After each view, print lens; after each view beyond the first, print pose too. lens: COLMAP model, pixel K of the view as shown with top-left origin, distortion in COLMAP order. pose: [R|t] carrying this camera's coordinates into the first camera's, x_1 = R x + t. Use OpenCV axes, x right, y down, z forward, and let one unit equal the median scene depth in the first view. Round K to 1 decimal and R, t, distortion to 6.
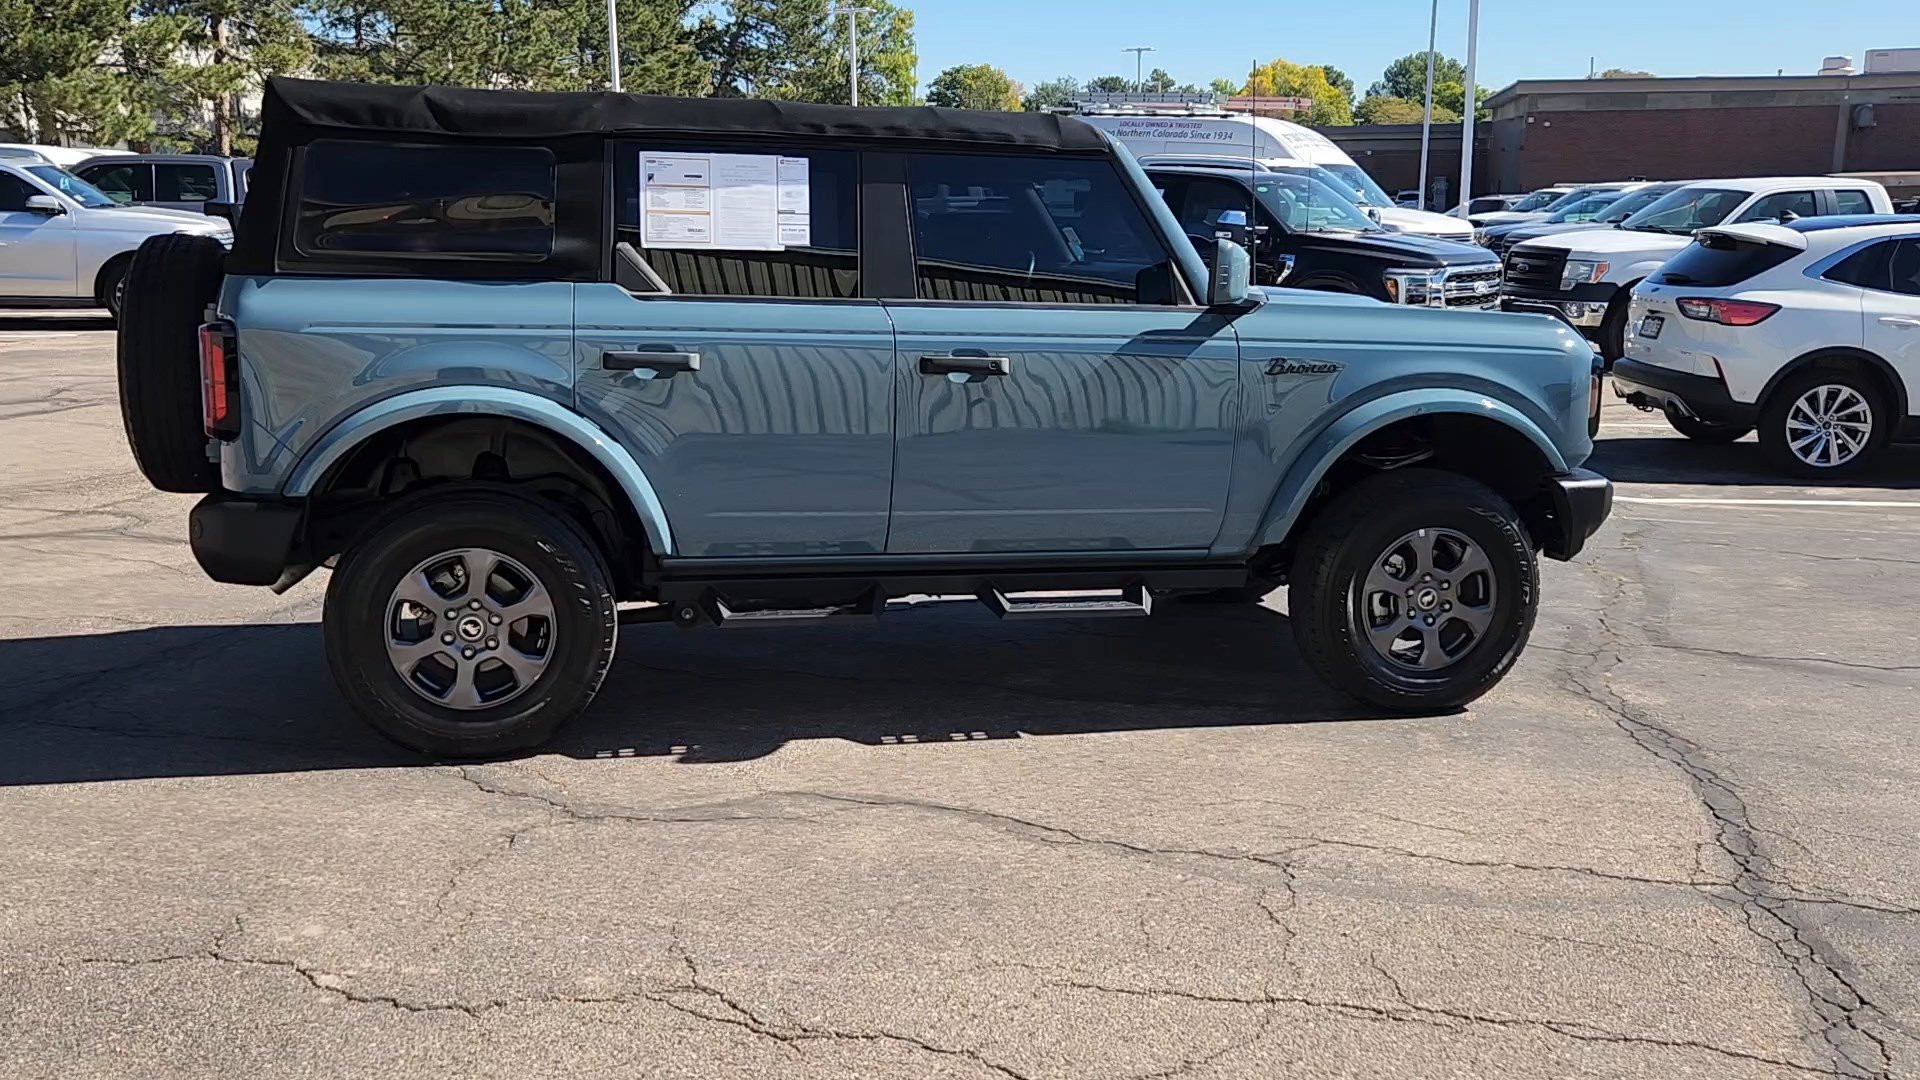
lens RADIAL K [[1638.2, 0, 944.1], [0, 1638.2, 535.0], [0, 0, 1]] dist [0.019999, 0.000024]
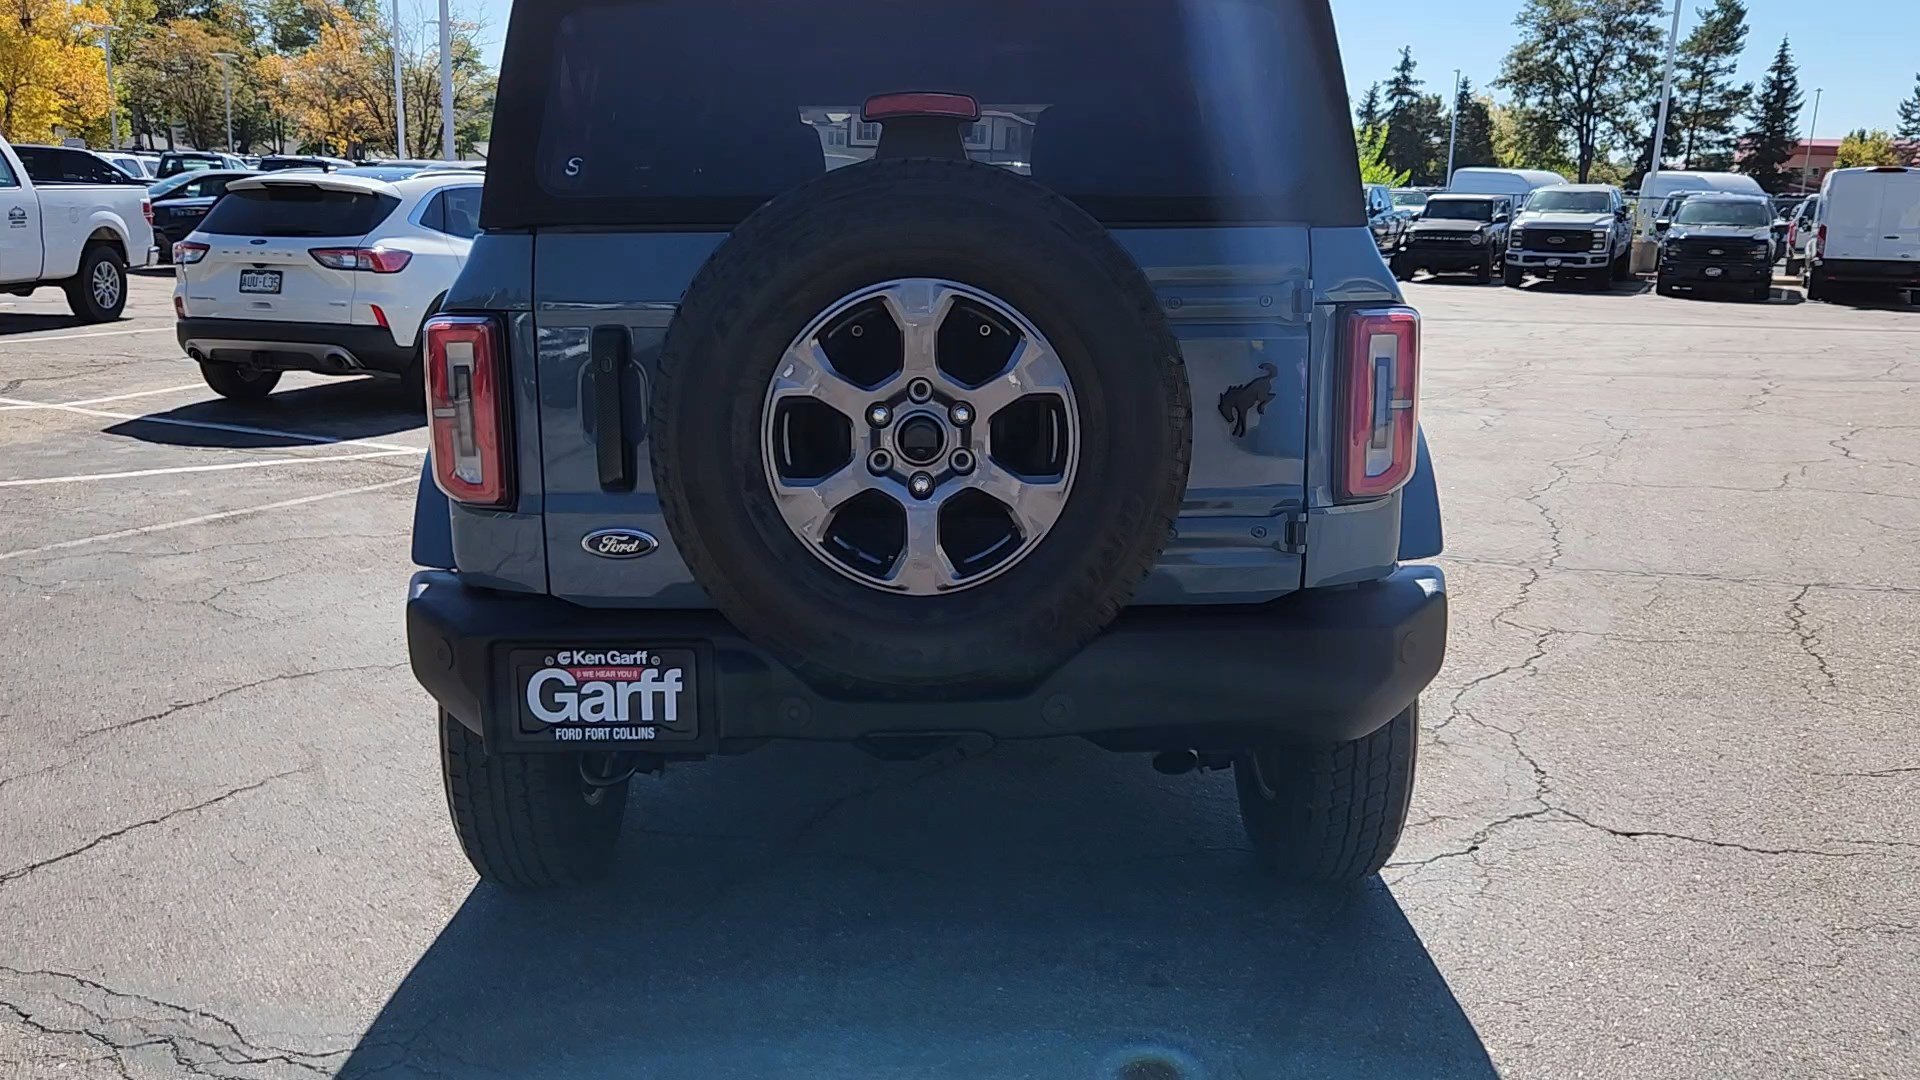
lens RADIAL K [[1638.2, 0, 944.1], [0, 1638.2, 535.0], [0, 0, 1]] dist [0.019999, 0.000024]
pose [[0.206811, -0.201992, 0.957303, -0.994270], [0.179167, 0.969729, 0.165908, -0.164052], [-0.961836, 0.137206, 0.236741, 0.951994]]
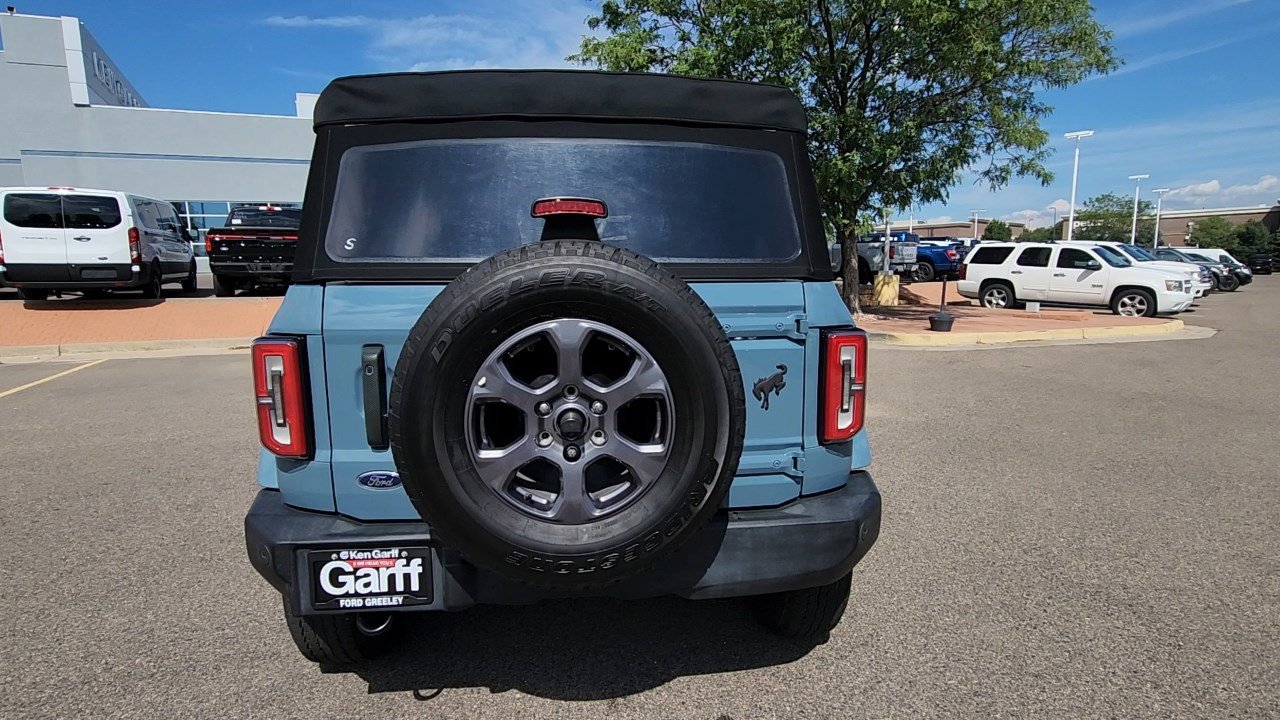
lens RADIAL K [[603.5, 0, 640.0], [0, 603.5, 360.0], [0, 0, 1]] dist [-0.000486, -0.000076]
pose [[0.116971, -0.153829, 0.981150, -0.774761], [0.175373, 0.975606, 0.132052, -0.170162], [-0.977529, 0.156621, 0.141095, 0.998795]]
